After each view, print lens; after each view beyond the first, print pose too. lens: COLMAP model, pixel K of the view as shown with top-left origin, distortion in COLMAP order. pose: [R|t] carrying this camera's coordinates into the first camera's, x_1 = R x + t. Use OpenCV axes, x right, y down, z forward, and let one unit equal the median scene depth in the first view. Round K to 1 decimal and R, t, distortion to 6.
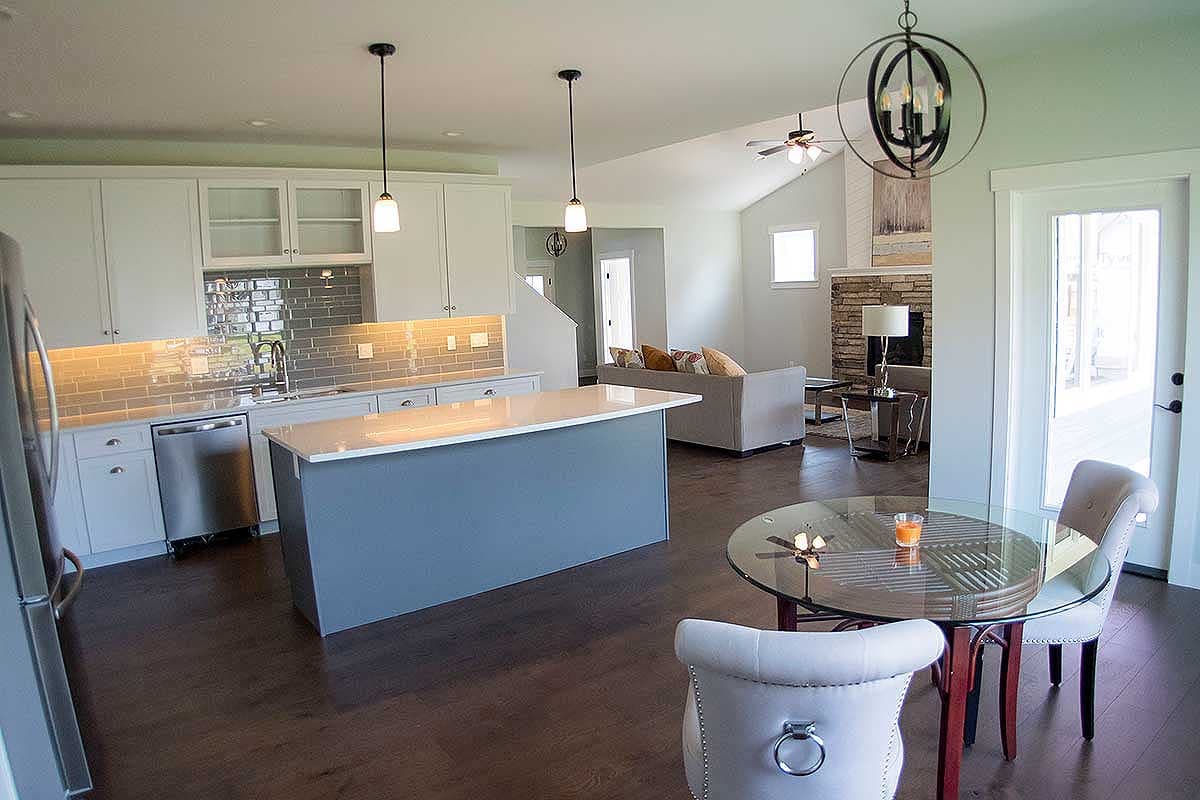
lens RADIAL K [[823.5, 0, 607.1], [0, 823.5, 403.0], [0, 0, 1]] dist [-0.135212, 0.016601]
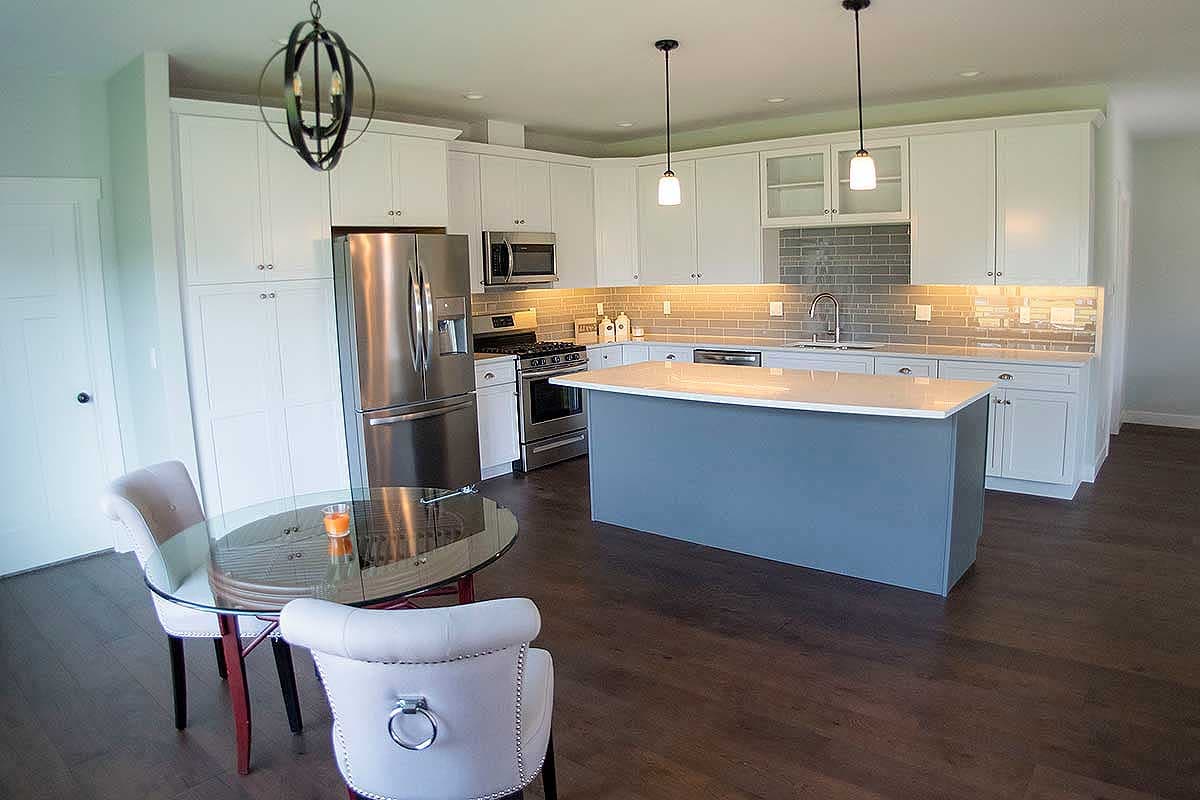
lens RADIAL K [[823.5, 0, 605.7], [0, 823.5, 401.7], [0, 0, 1]] dist [-0.135212, 0.016601]
pose [[0.212628, 0.198294, -0.956801, 0.660939], [-0.118768, 0.977177, 0.176124, -0.100131], [0.969888, 0.076188, 0.231327, 0.501083]]
